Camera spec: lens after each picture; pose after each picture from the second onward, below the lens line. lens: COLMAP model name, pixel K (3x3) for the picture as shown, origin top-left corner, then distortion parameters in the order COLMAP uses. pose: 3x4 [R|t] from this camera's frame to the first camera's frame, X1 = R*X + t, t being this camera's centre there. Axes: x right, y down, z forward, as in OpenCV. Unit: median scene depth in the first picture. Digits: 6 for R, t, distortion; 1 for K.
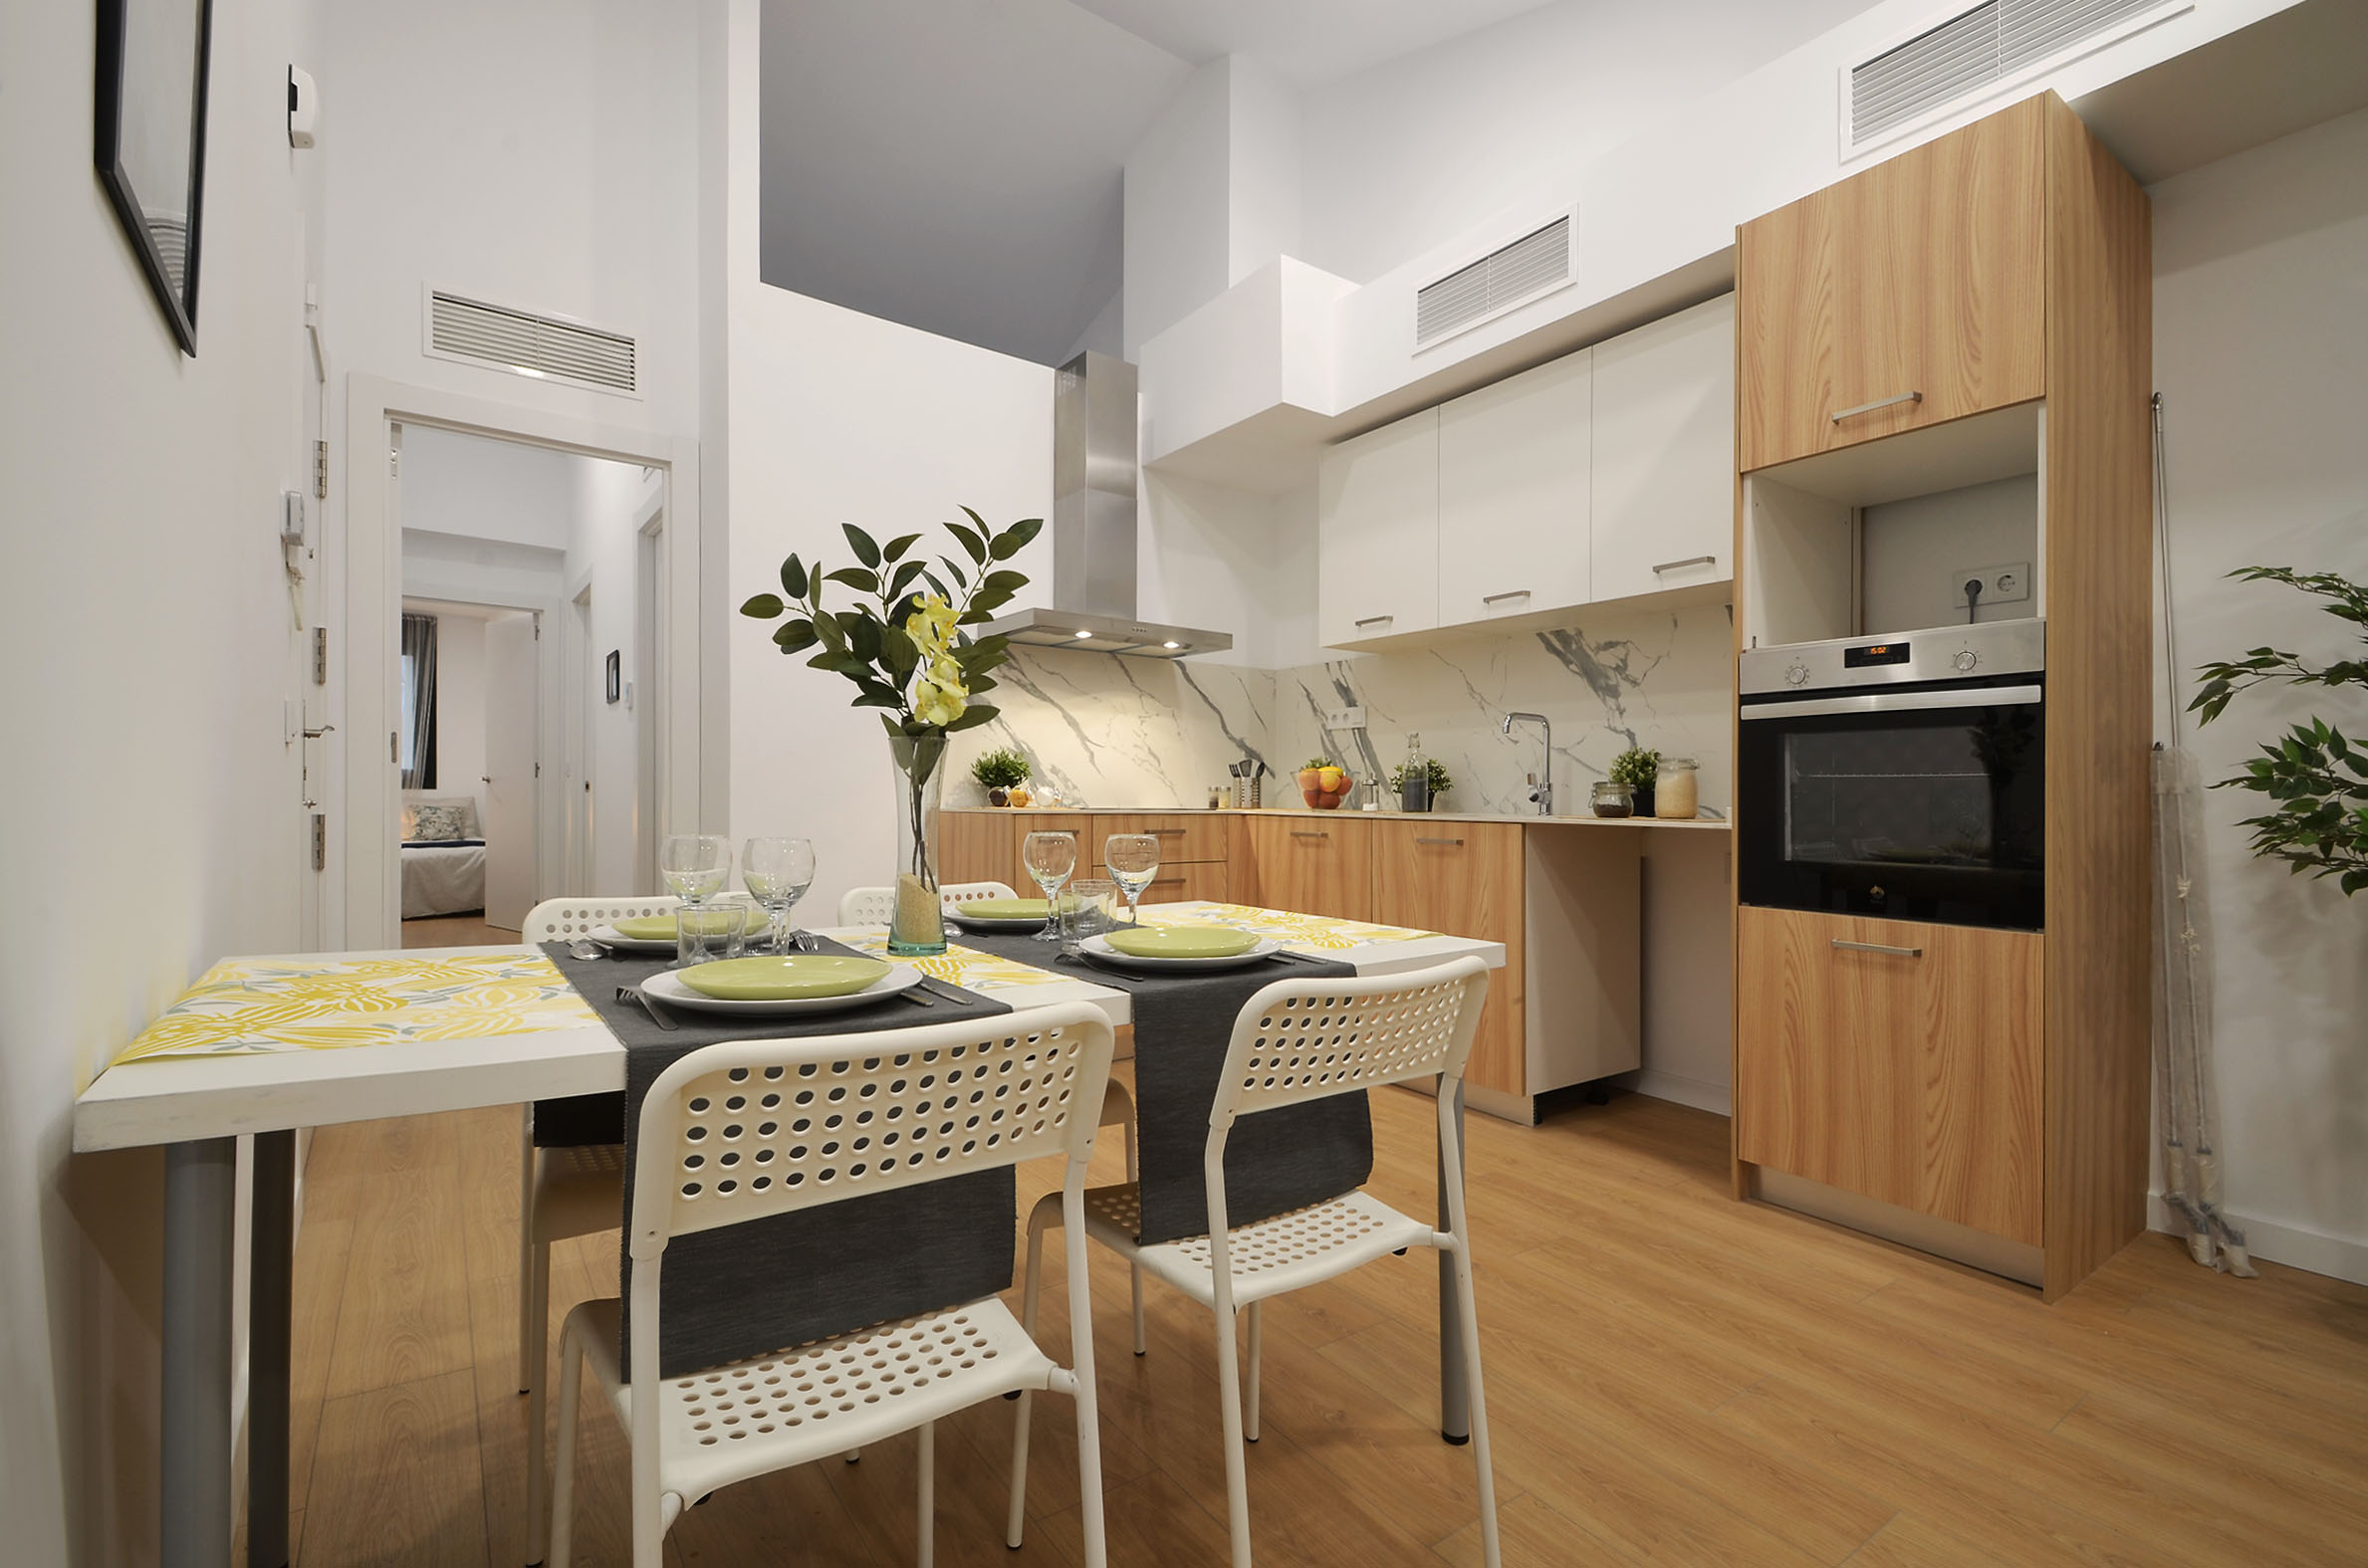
lens RADIAL K [[1042.9, 0, 1199.5], [0, 1042.9, 773.0], [0, 0, 1]] dist [0.014420, -0.001737]
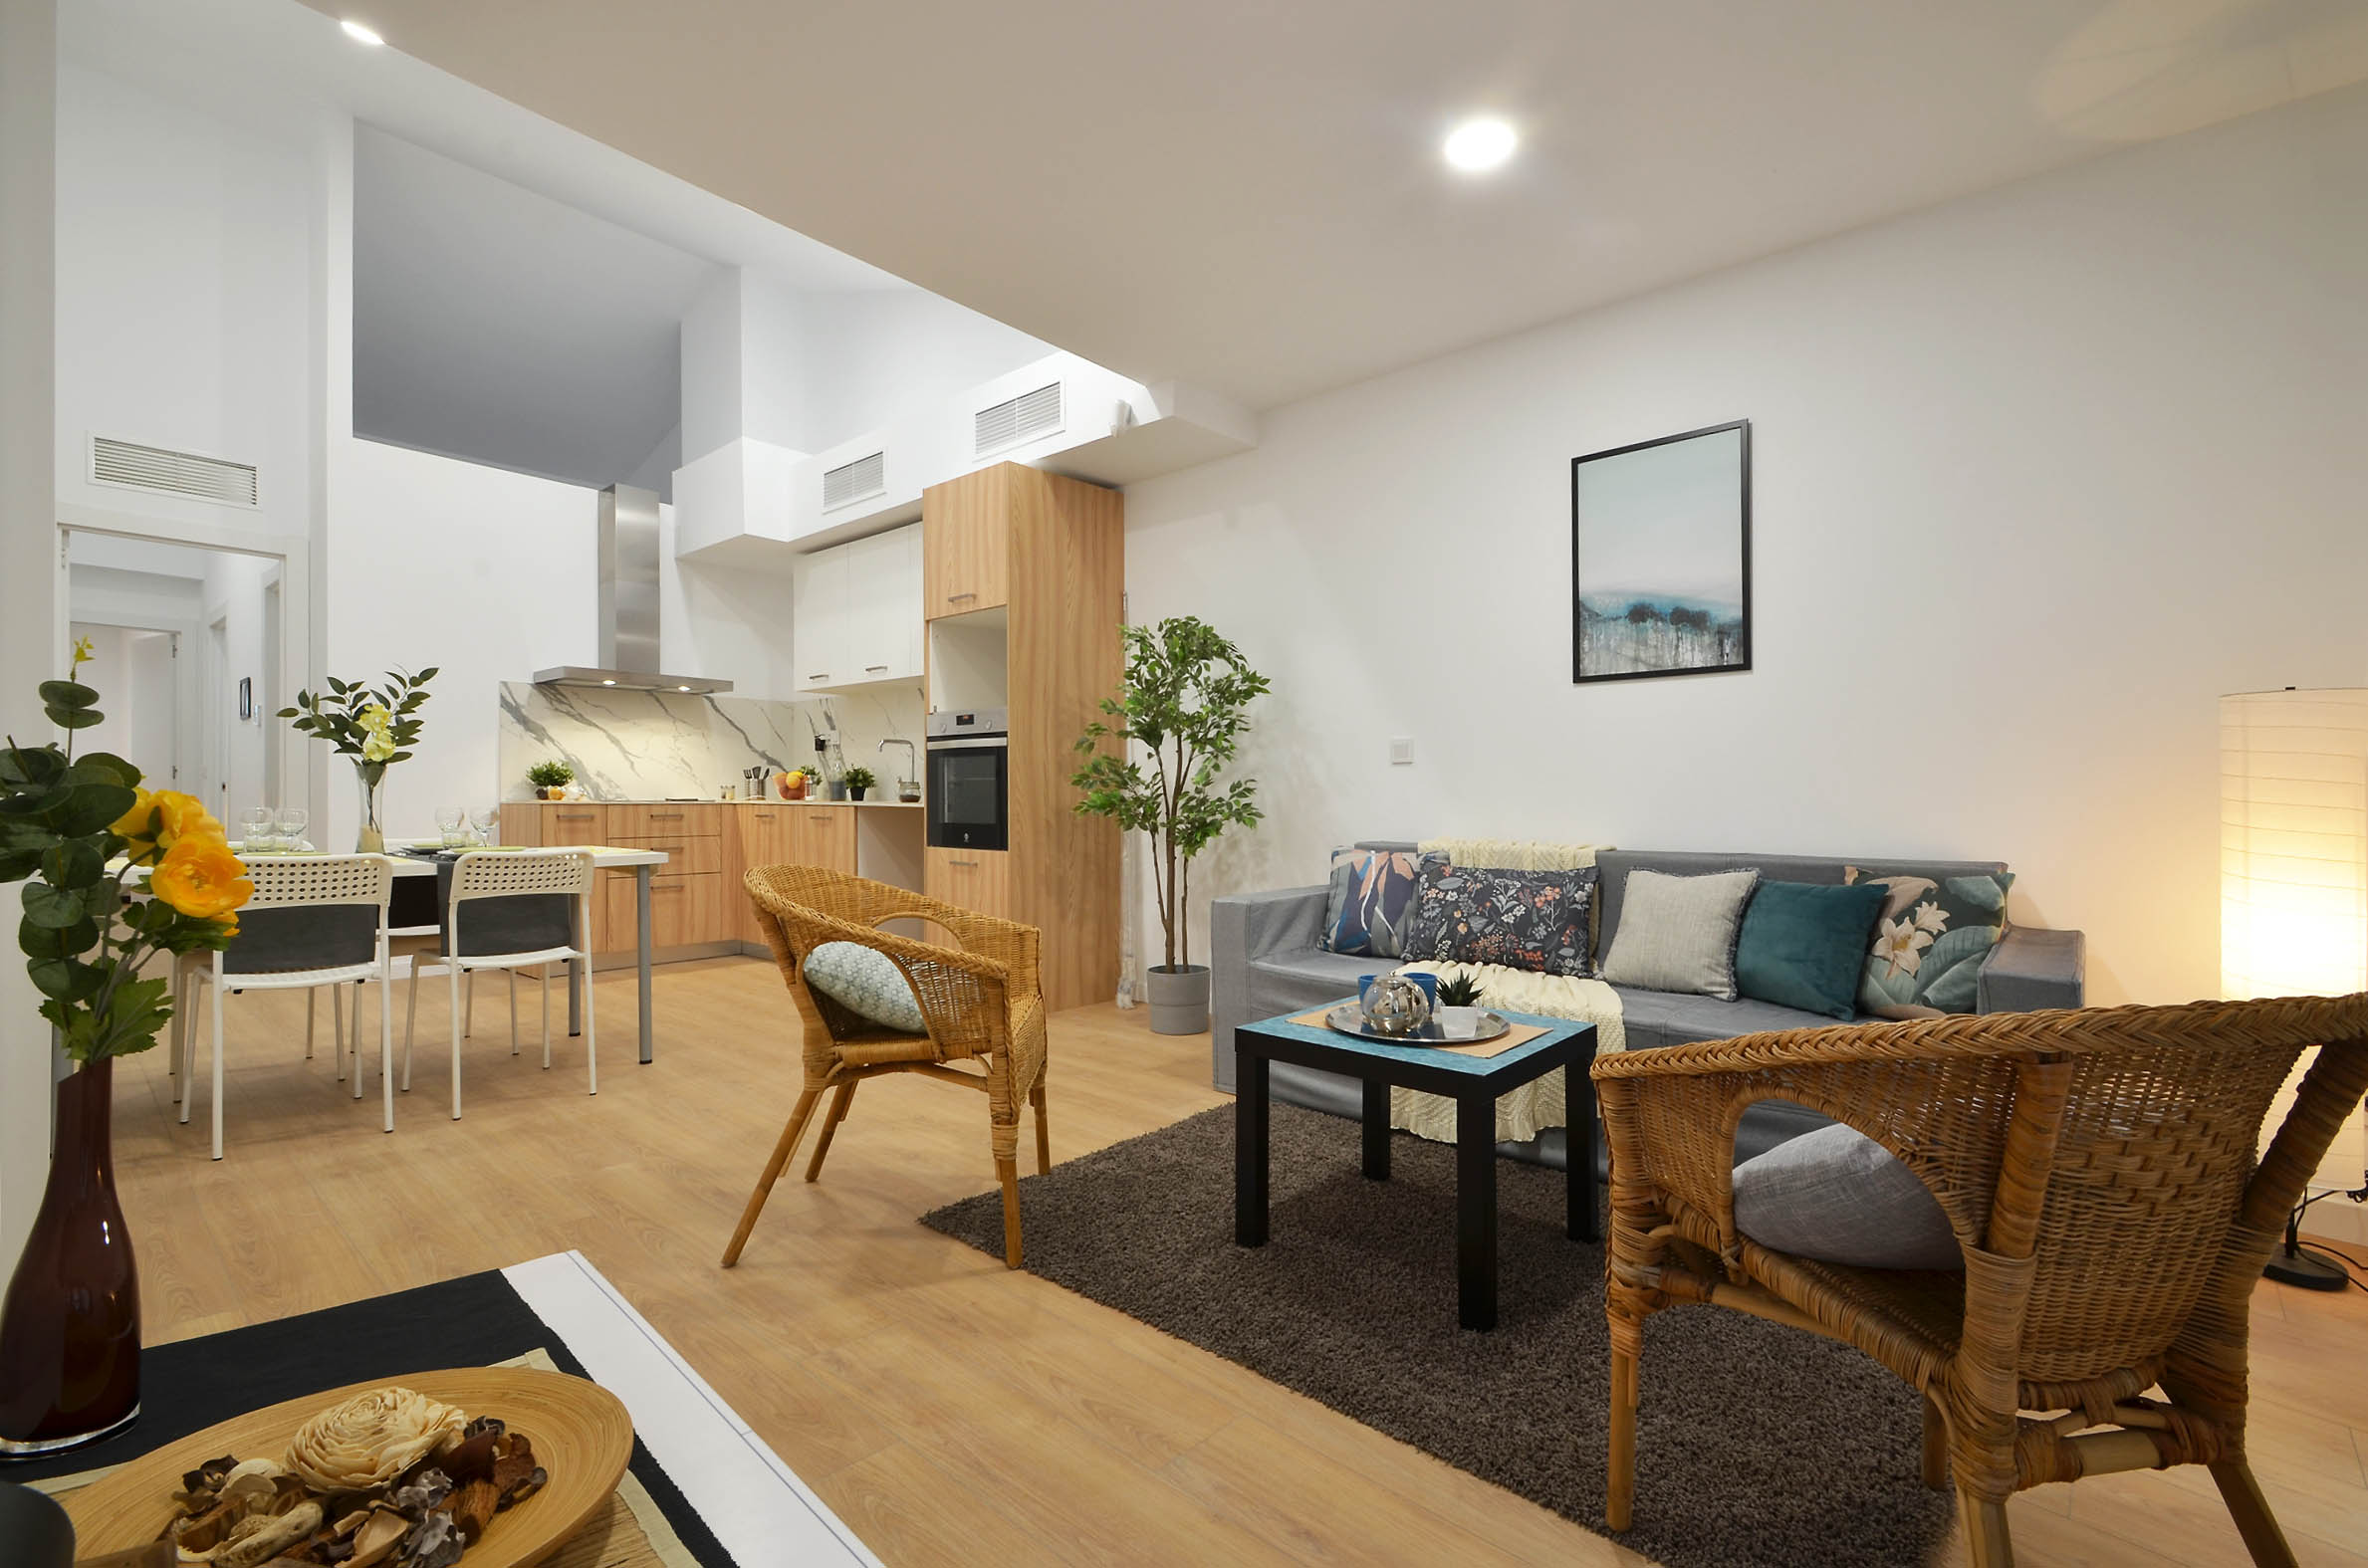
lens RADIAL K [[1042.9, 0, 1173.9], [0, 1042.9, 786.7], [0, 0, 1]] dist [0.014420, -0.001737]
pose [[0.980792, -0.003799, 0.195020, 0.592650], [0.000690, 0.999872, 0.016005, -0.013182], [-0.195056, -0.015563, 0.980669, -0.950316]]
